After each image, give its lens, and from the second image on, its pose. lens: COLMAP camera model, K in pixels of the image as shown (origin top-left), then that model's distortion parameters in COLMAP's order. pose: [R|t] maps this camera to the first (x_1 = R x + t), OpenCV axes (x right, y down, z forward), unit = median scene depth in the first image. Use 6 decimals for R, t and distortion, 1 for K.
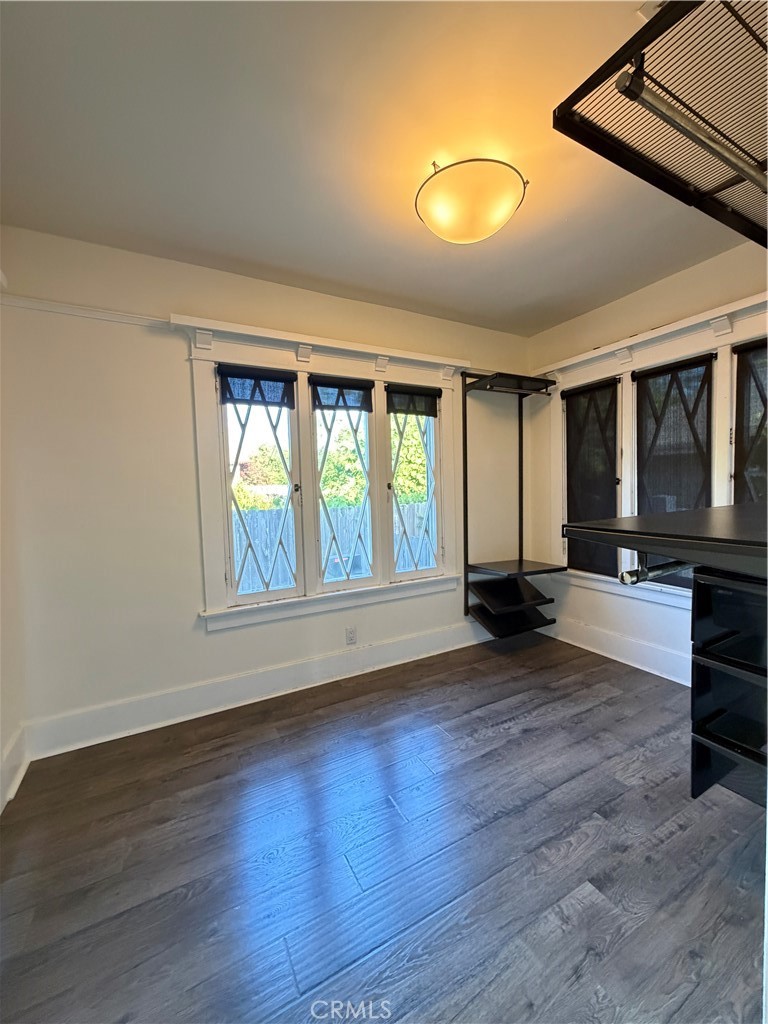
lens RADIAL K [[406.7, 0, 380.0], [0, 406.7, 510.2], [0, 0, 1]] dist [-0.000682, 0.000922]
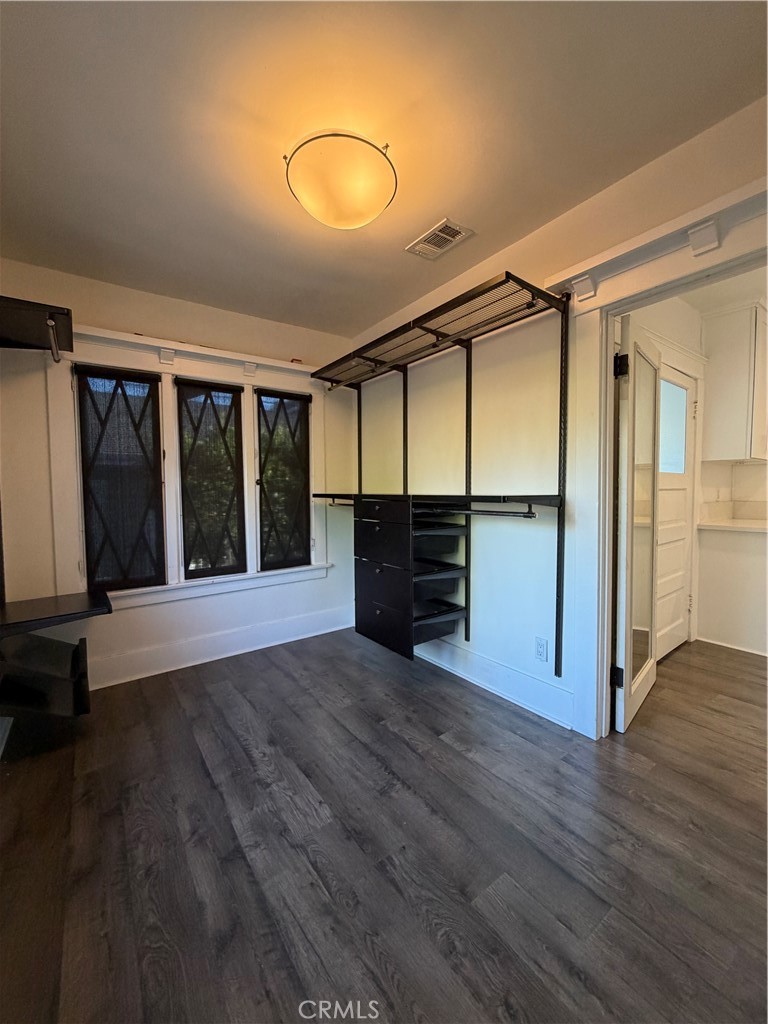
lens RADIAL K [[406.7, 0, 389.1], [0, 406.7, 510.3], [0, 0, 1]] dist [-0.000682, 0.000922]
pose [[-0.141626, -0.017254, 0.989770, -0.546378], [0.072616, 0.996973, 0.027770, 0.004725], [-0.987253, 0.075806, -0.139945, 0.757776]]
